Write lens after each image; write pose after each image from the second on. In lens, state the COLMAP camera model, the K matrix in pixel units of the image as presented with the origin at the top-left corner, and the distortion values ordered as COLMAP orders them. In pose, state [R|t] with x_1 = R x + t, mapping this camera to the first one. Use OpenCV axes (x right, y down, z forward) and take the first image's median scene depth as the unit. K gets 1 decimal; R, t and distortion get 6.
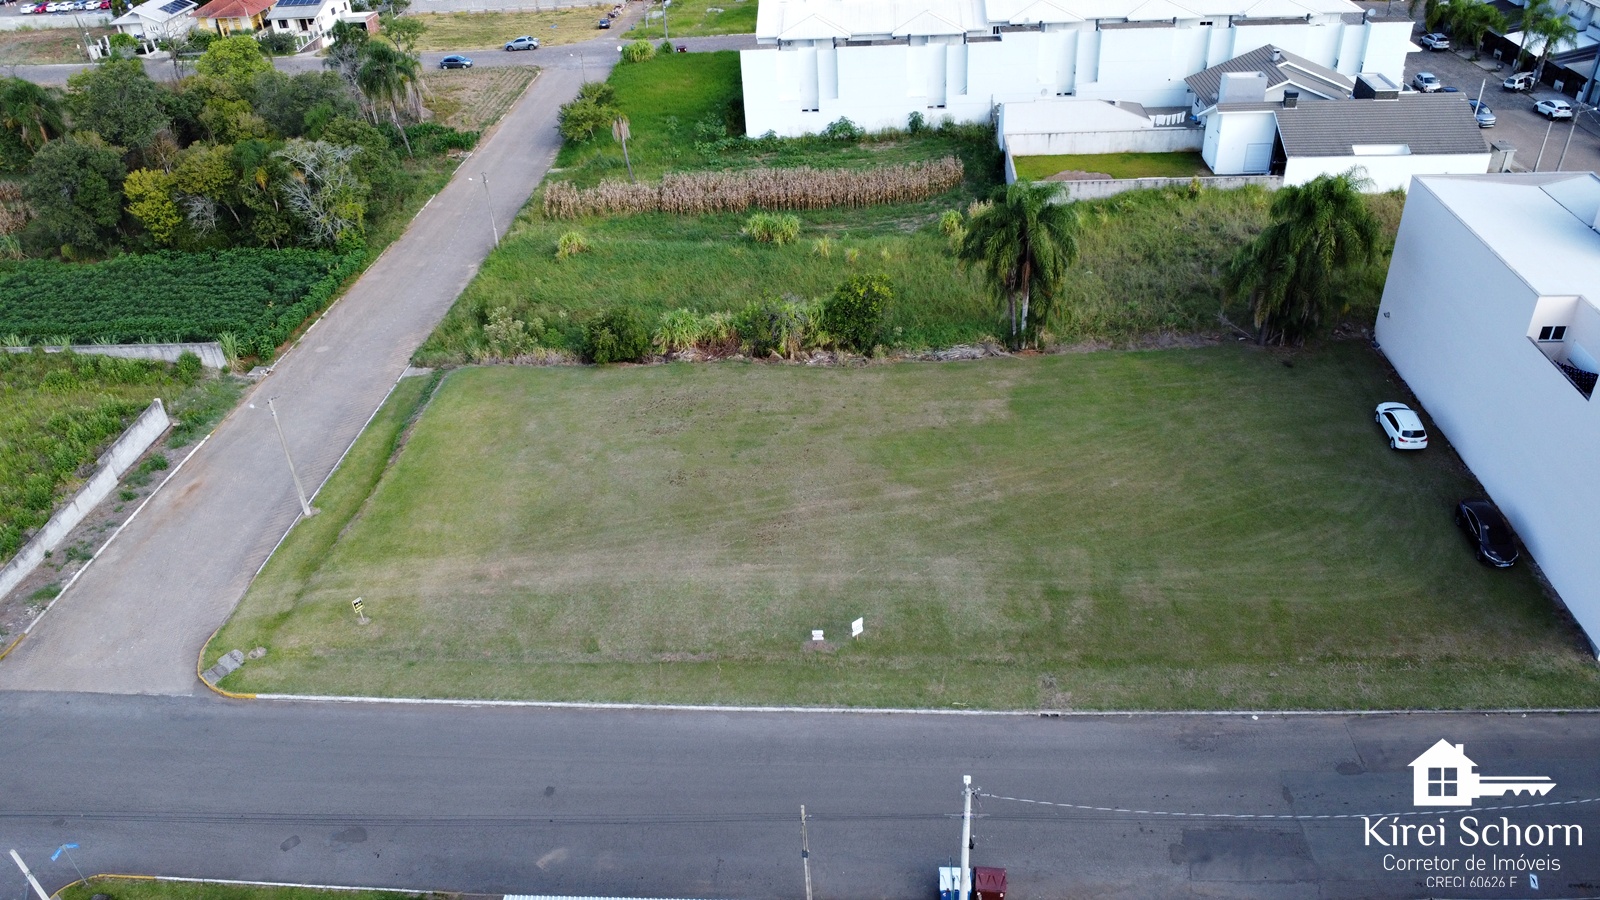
lens RADIAL K [[1162.9, 0, 805.1], [0, 1162.9, 450.0], [0, 0, 1]] dist [-0.025340, -0.010230]
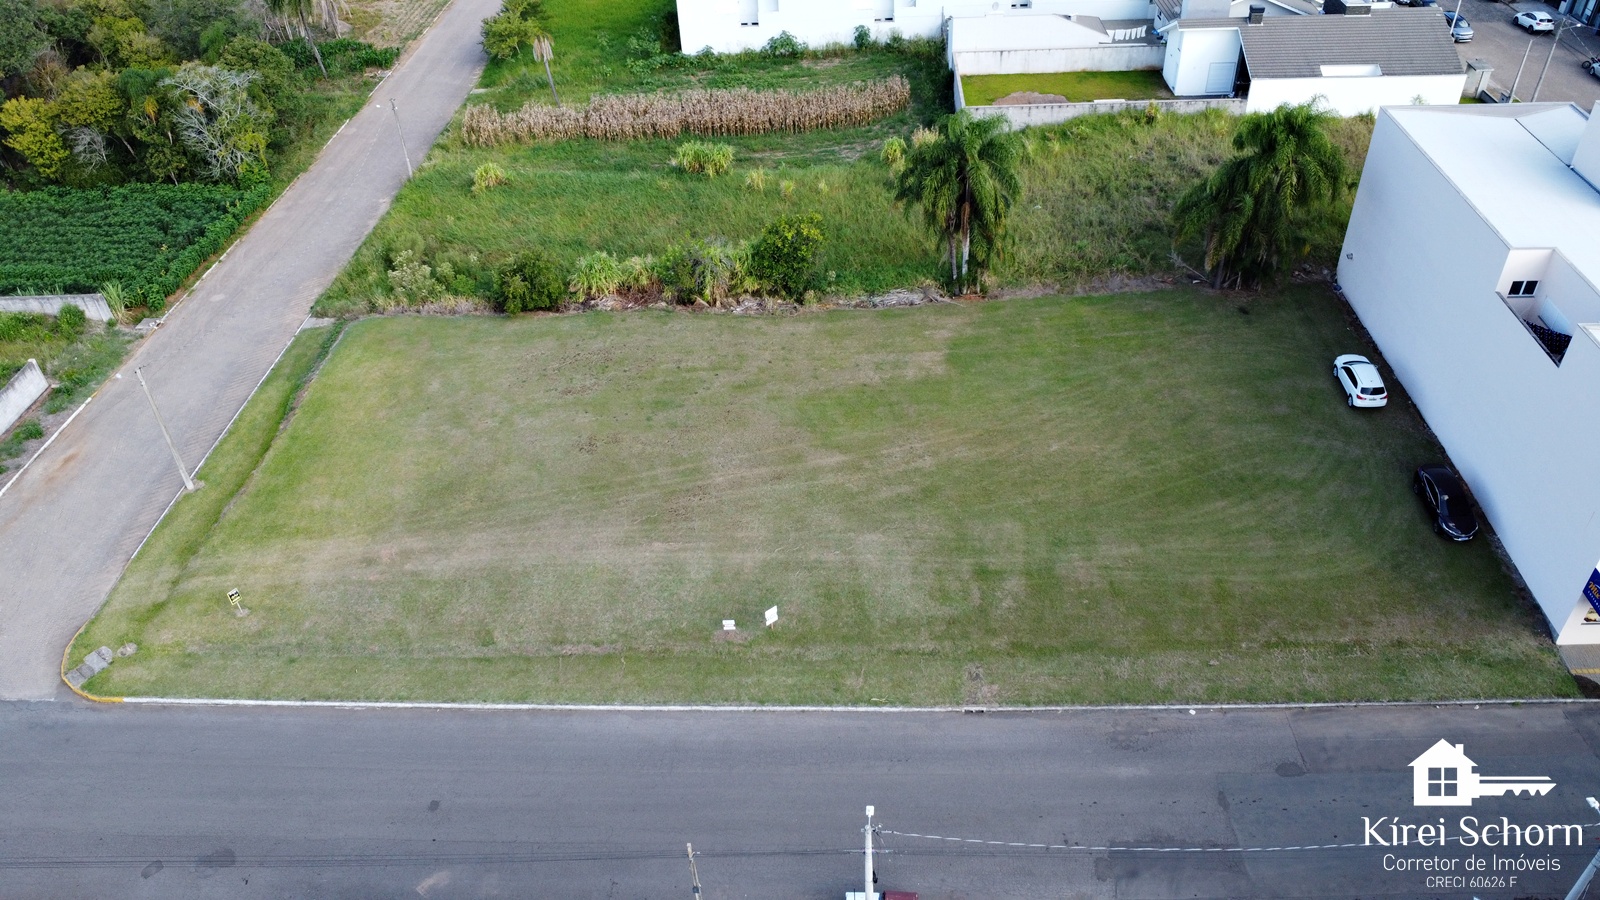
lens RADIAL K [[1162.9, 0, 804.9], [0, 1162.9, 449.7], [0, 0, 1]] dist [-0.025340, -0.010230]
pose [[0.999722, -0.011664, 0.020470, 0.038876], [0.009948, 0.996582, 0.082011, -0.040221], [-0.021357, -0.081784, 0.996421, 0.059356]]
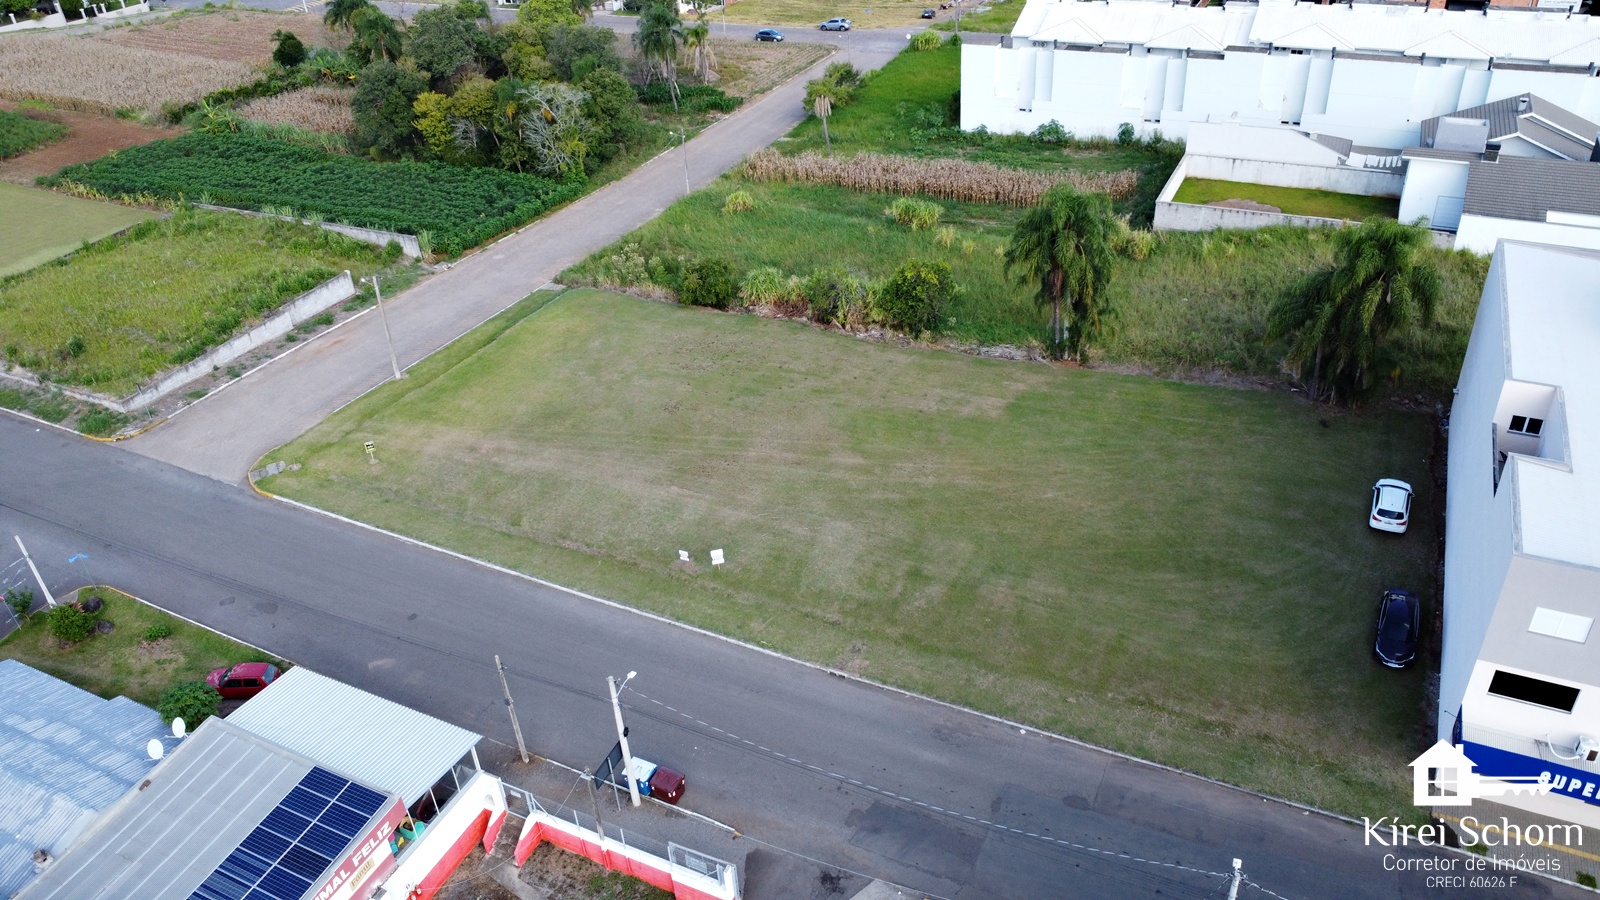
lens RADIAL K [[1162.9, 0, 801.9], [0, 1162.9, 453.4], [0, 0, 1]] dist [-0.025340, -0.010230]
pose [[0.921192, 0.206834, -0.329584, 0.327453], [-0.205735, 0.977845, 0.038627, -0.000756], [0.330272, 0.032224, 0.943336, -0.004744]]
